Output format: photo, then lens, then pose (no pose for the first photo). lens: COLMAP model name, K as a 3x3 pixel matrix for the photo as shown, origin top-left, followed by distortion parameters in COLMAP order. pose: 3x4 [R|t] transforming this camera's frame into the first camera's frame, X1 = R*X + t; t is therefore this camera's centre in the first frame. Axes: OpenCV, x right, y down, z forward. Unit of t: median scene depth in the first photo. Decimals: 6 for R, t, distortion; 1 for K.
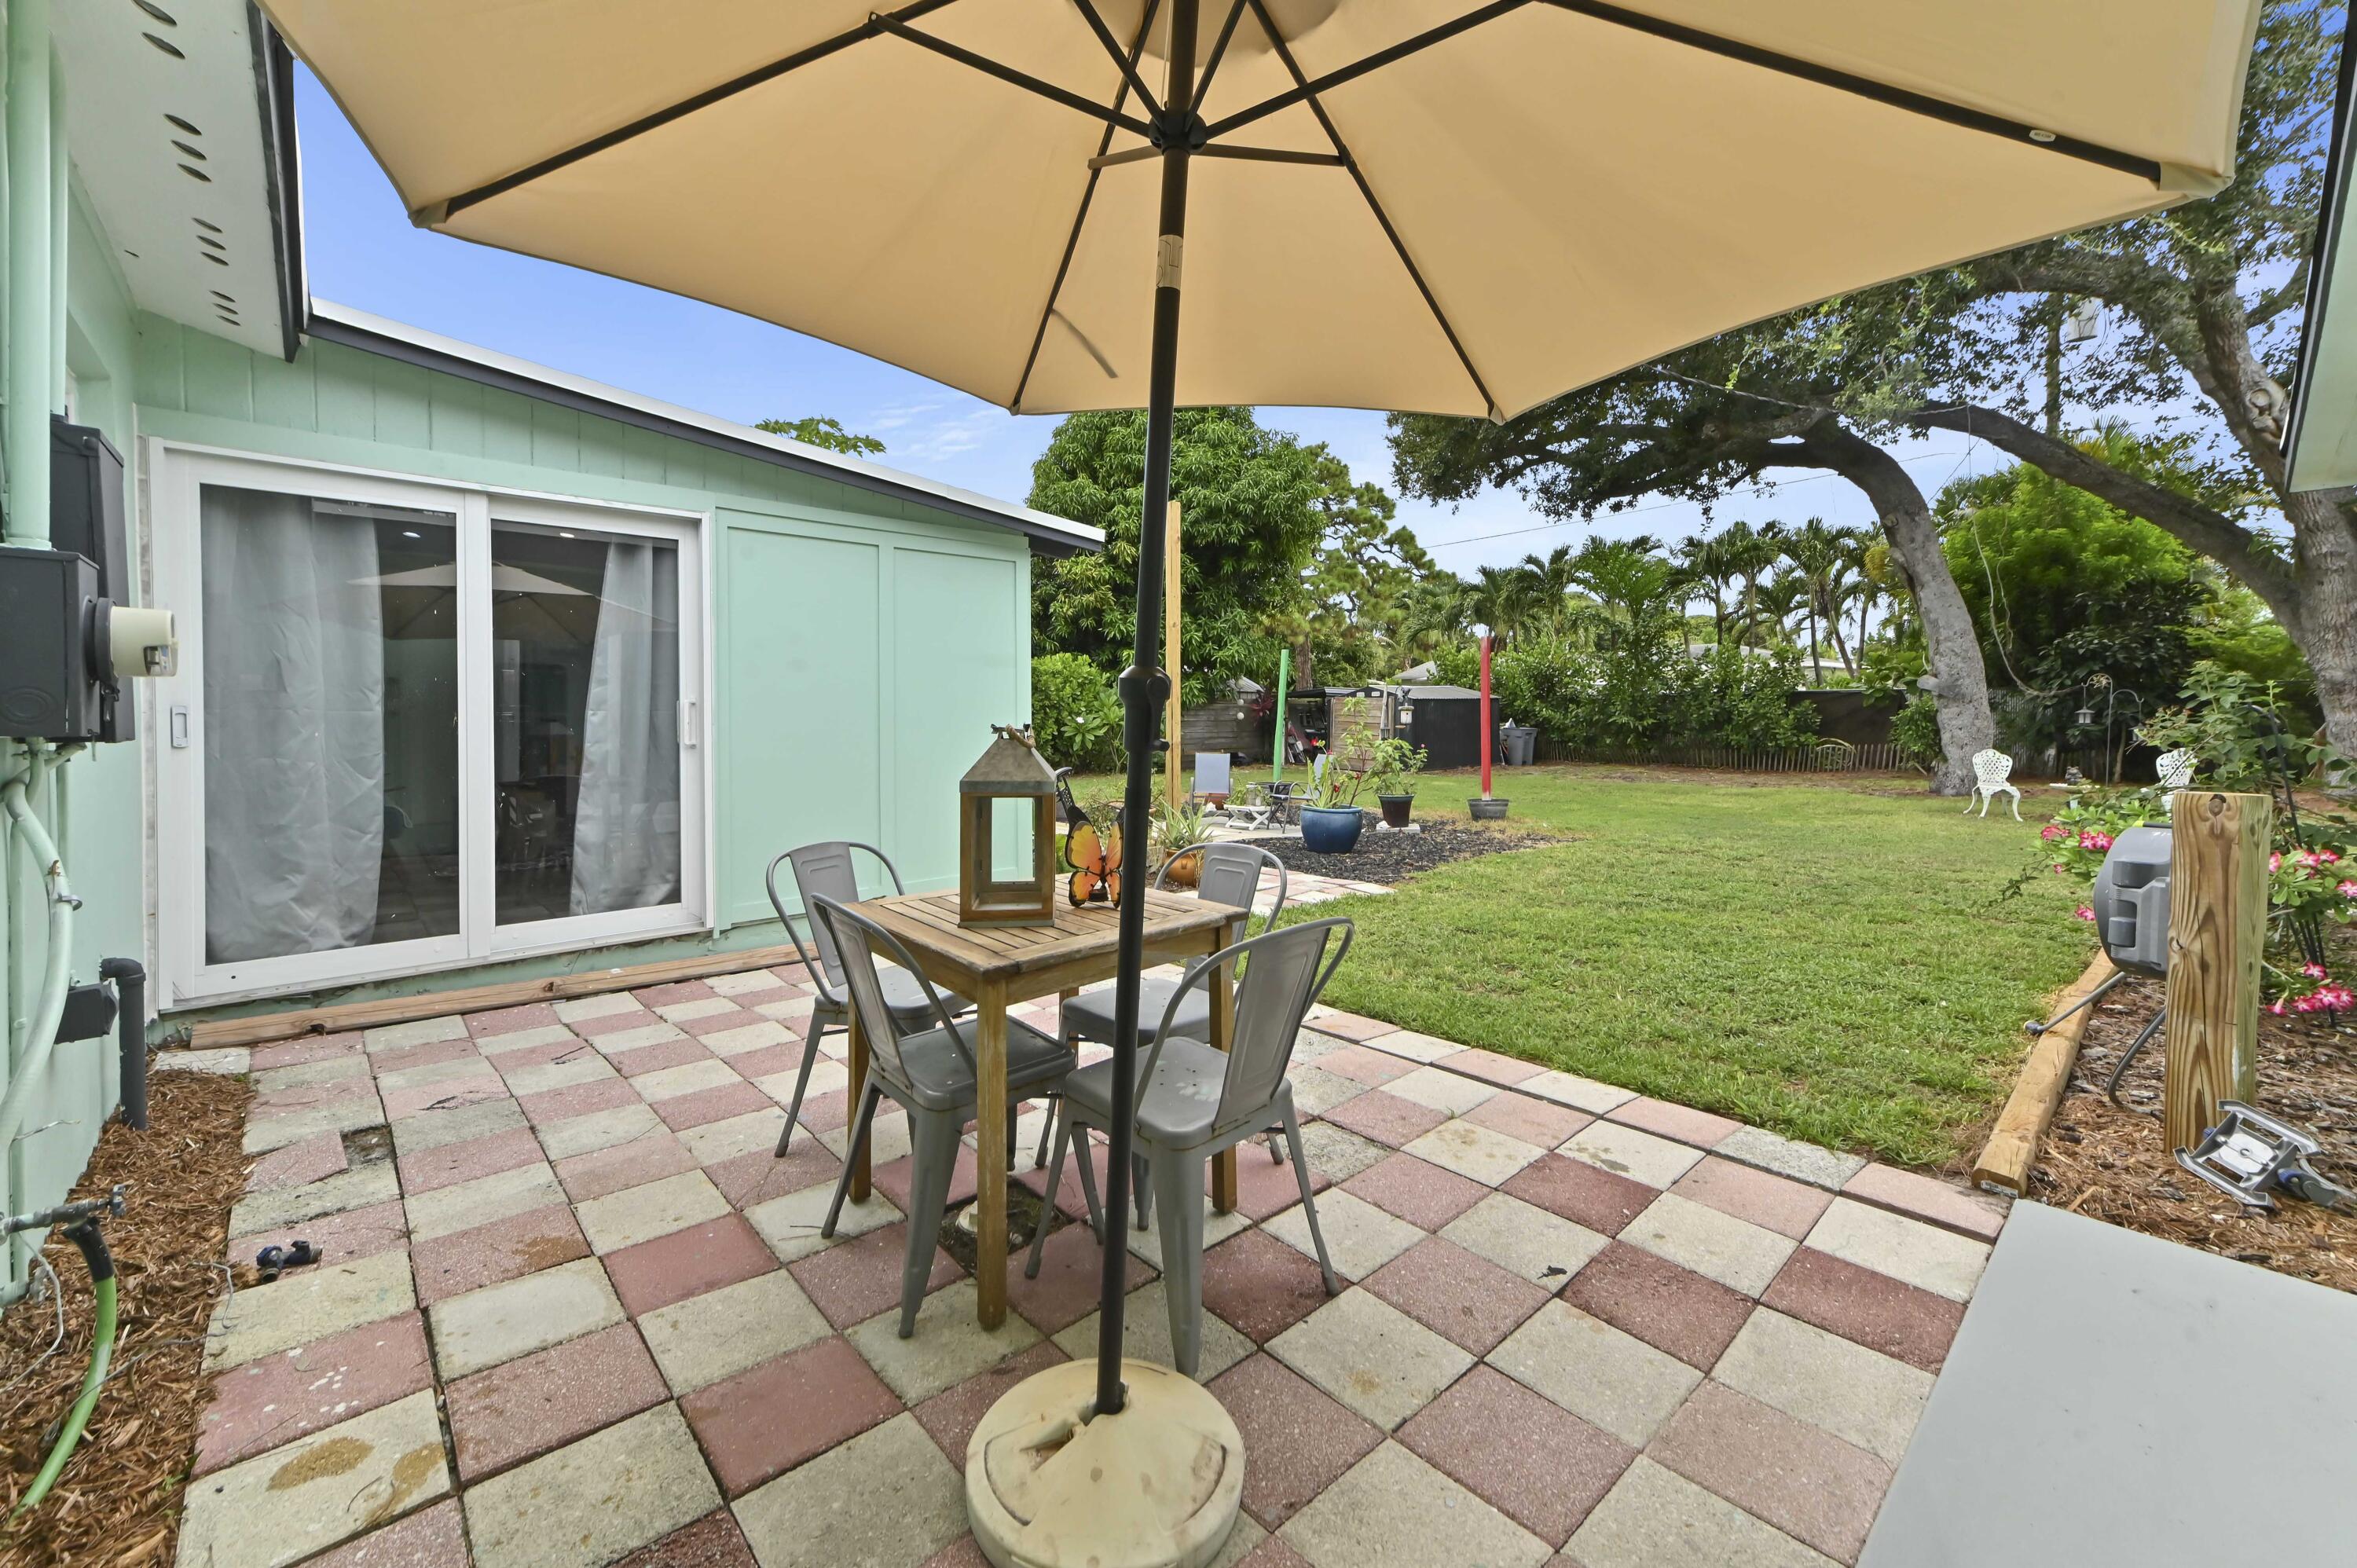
lens RADIAL K [[942.4, 0, 1160.7], [0, 942.4, 721.7], [0, 0, 1]] dist [0.012106, 0.001052]
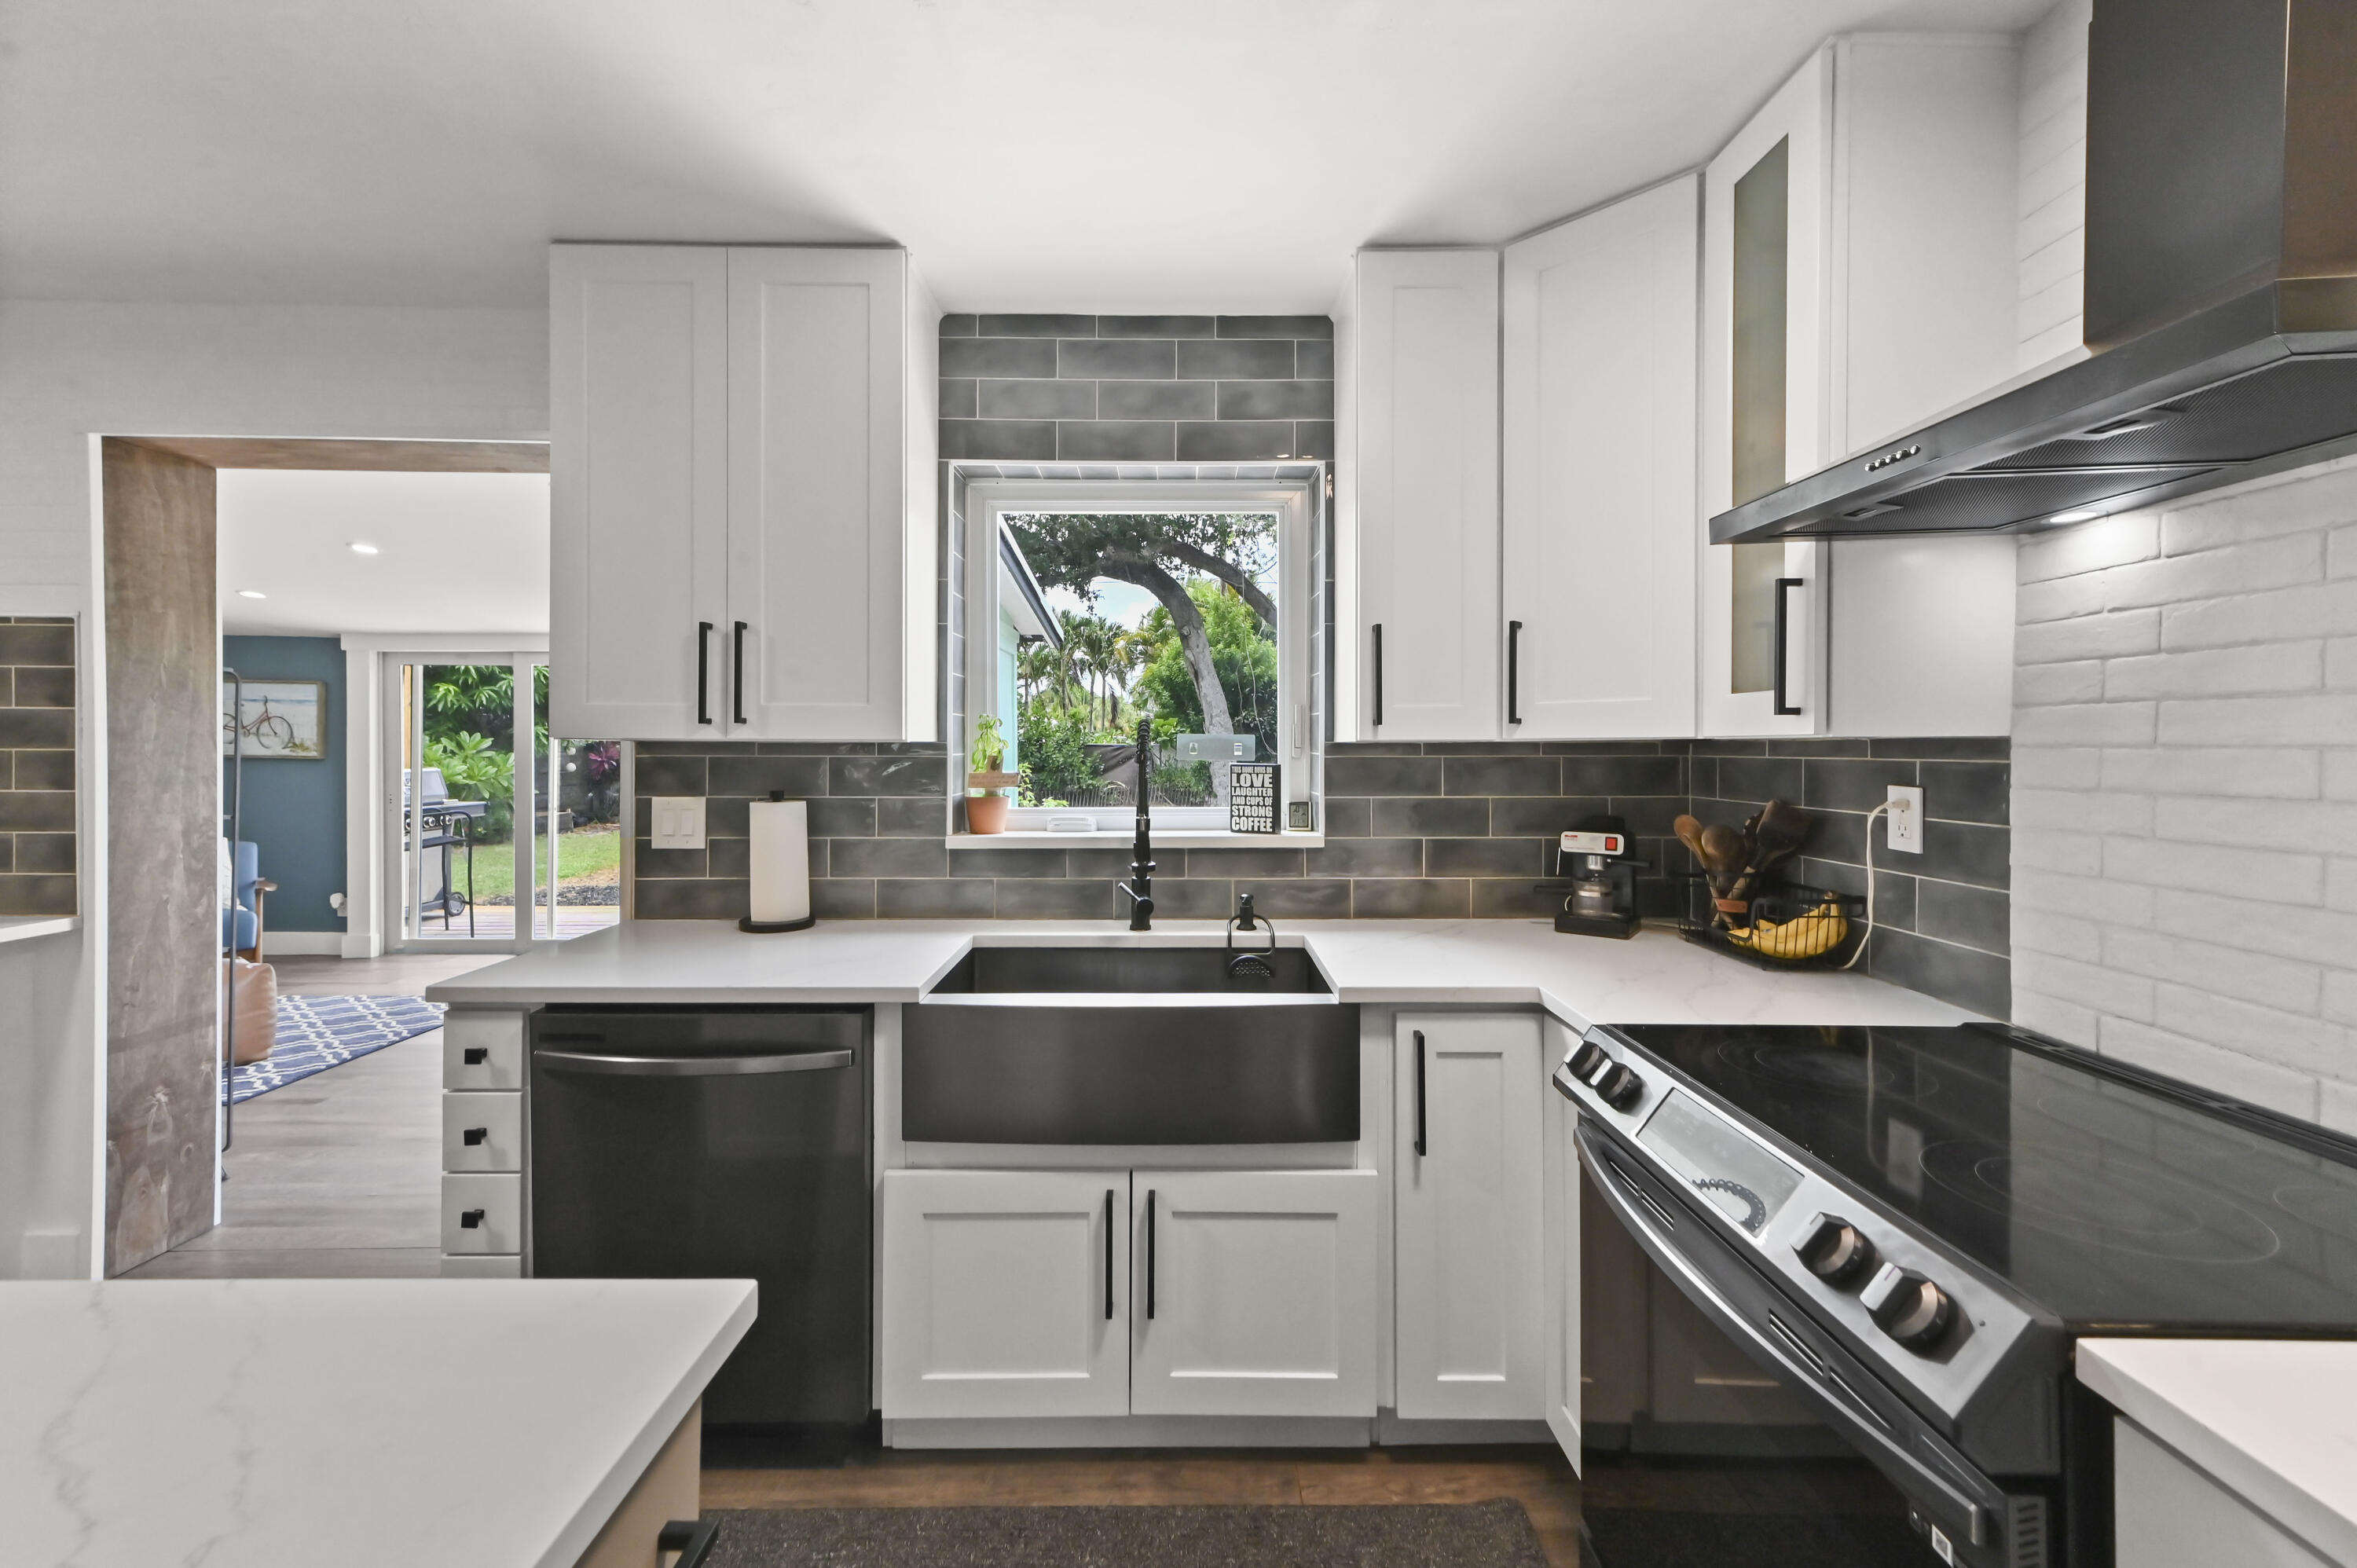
lens RADIAL K [[942.4, 0, 1183.7], [0, 942.4, 752.8], [0, 0, 1]] dist [0.012106, 0.001052]
pose [[0.660654, 0.002195, 0.750687, -0.213589], [0.003463, 0.999976, -0.005972, -0.013622], [-0.750683, 0.006545, 0.660631, 0.051030]]
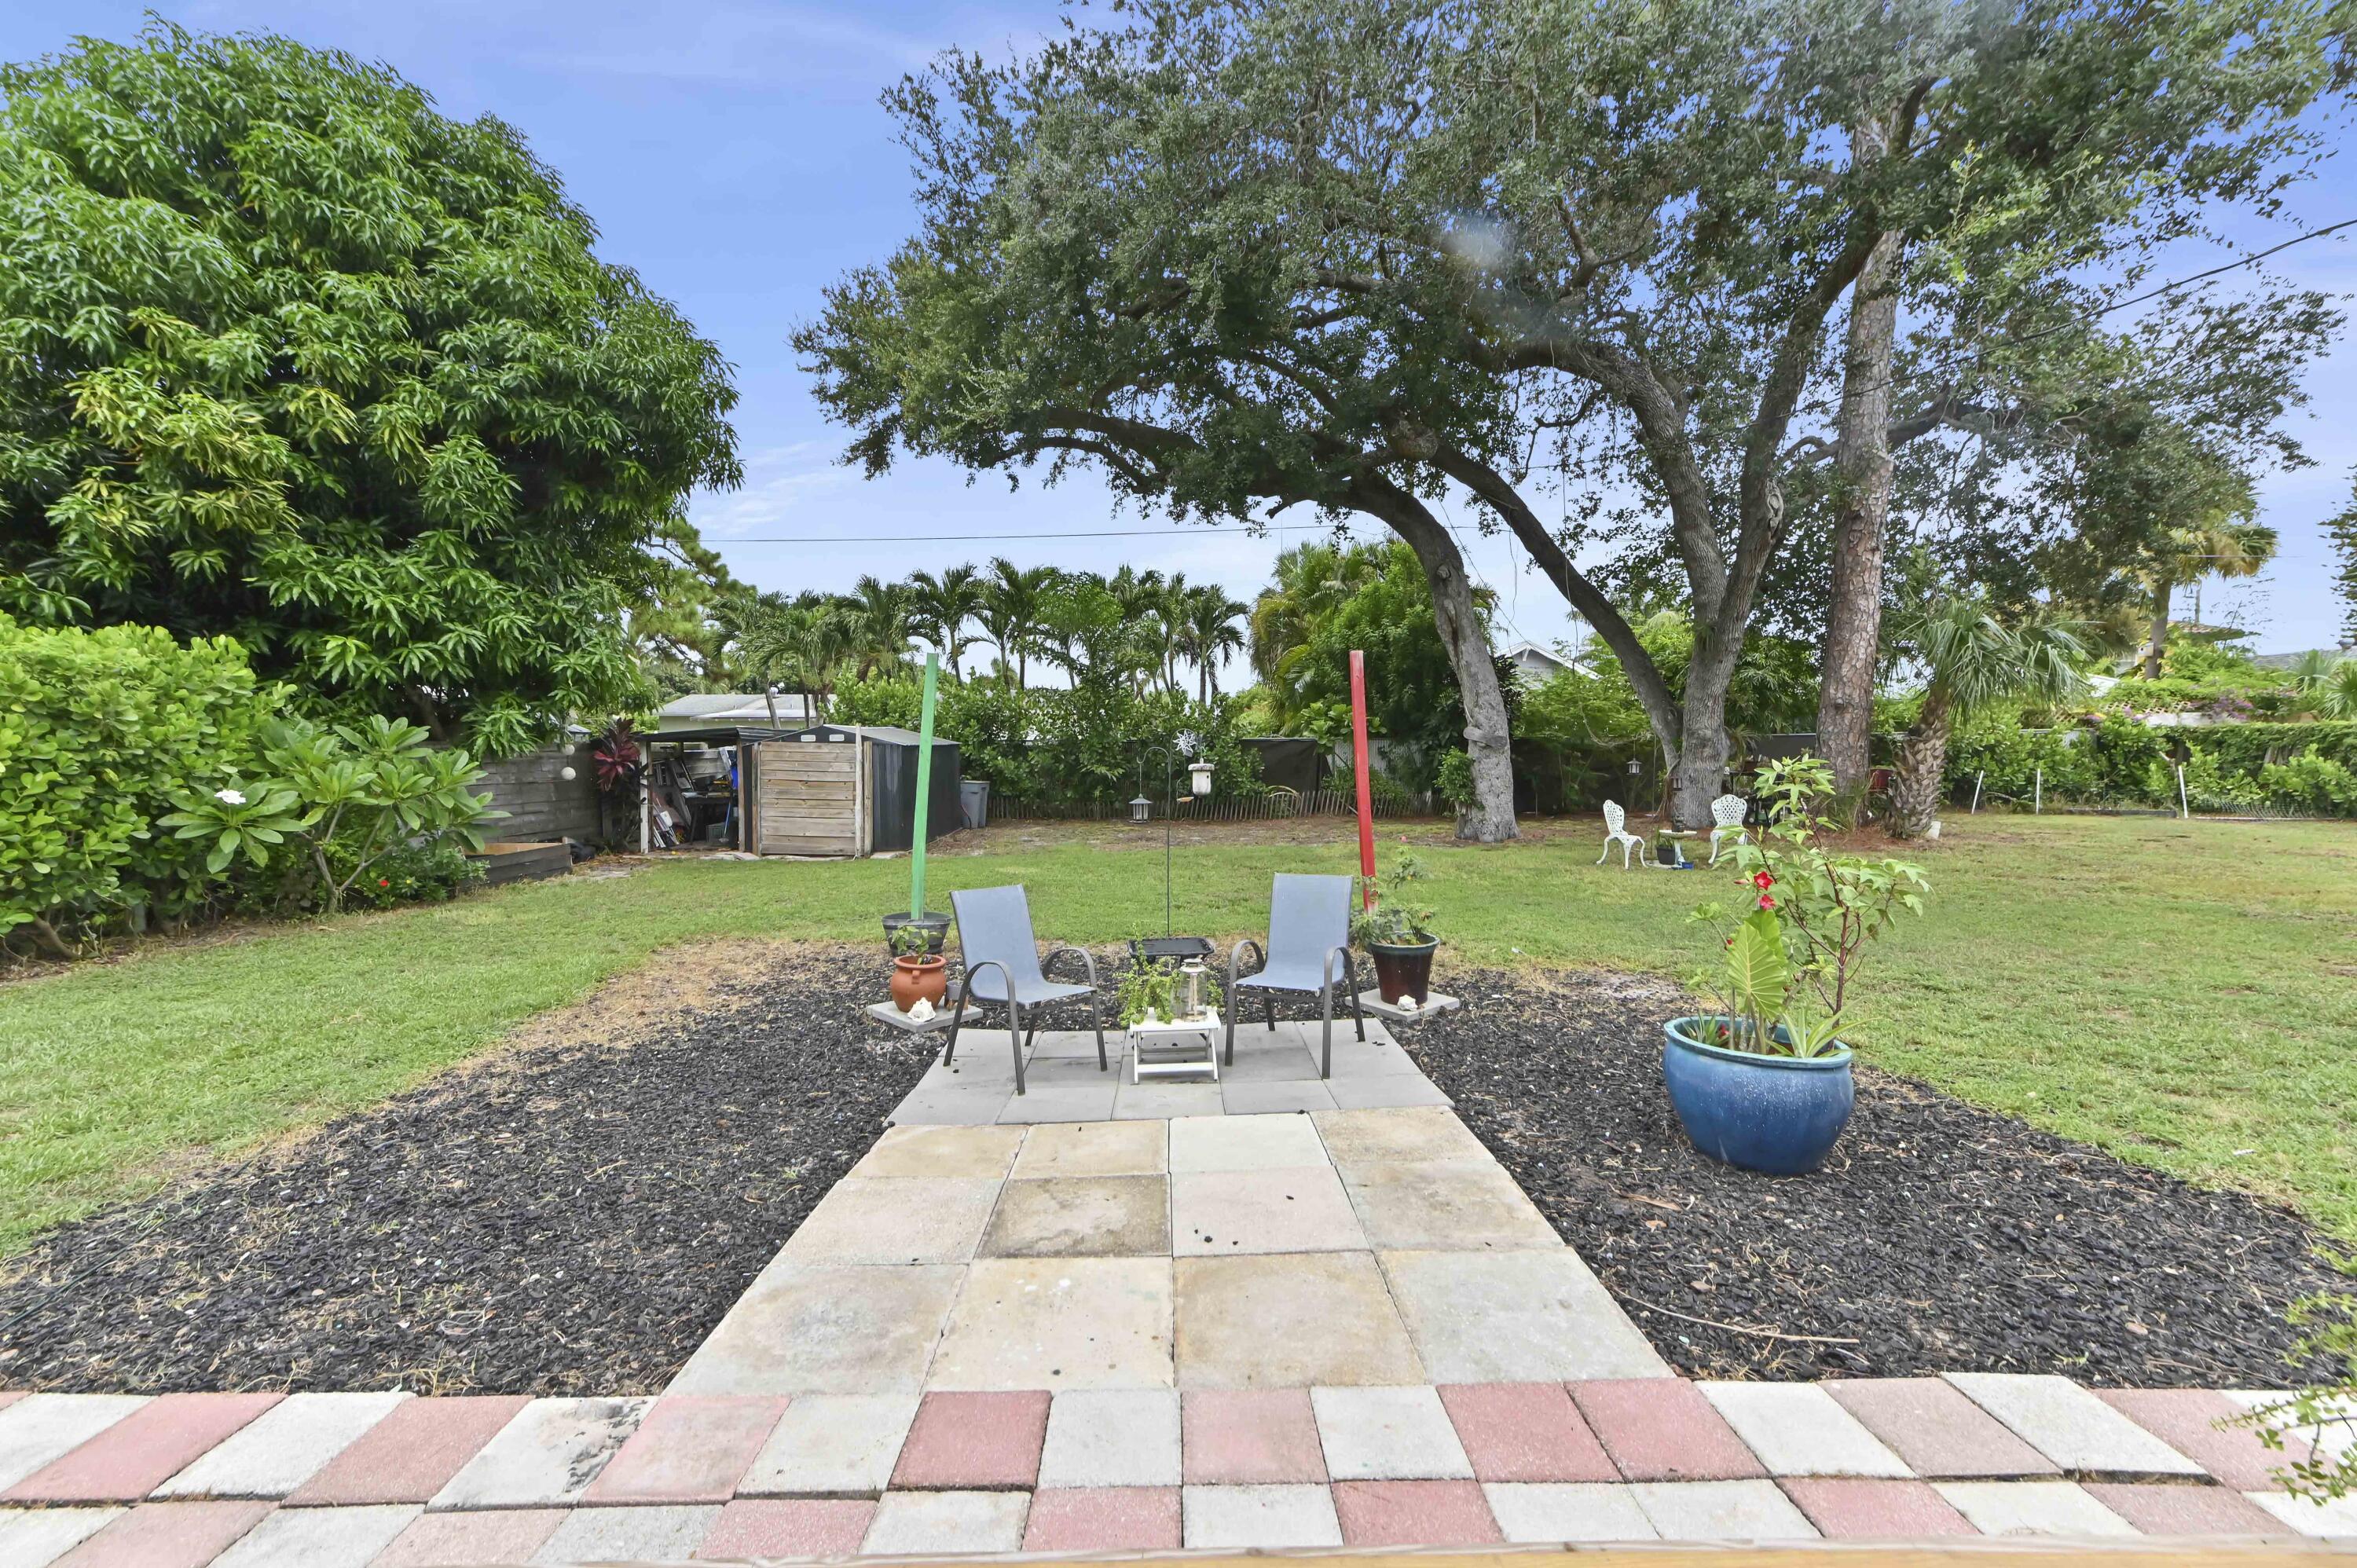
lens RADIAL K [[942.4, 0, 1192.8], [0, 942.4, 770.5], [0, 0, 1]] dist [0.012106, 0.001052]
pose [[0.660778, -0.016796, 0.750393, -0.109442], [0.012105, 0.999858, 0.011721, -0.011718], [-0.750484, 0.001338, 0.660888, 0.393404]]
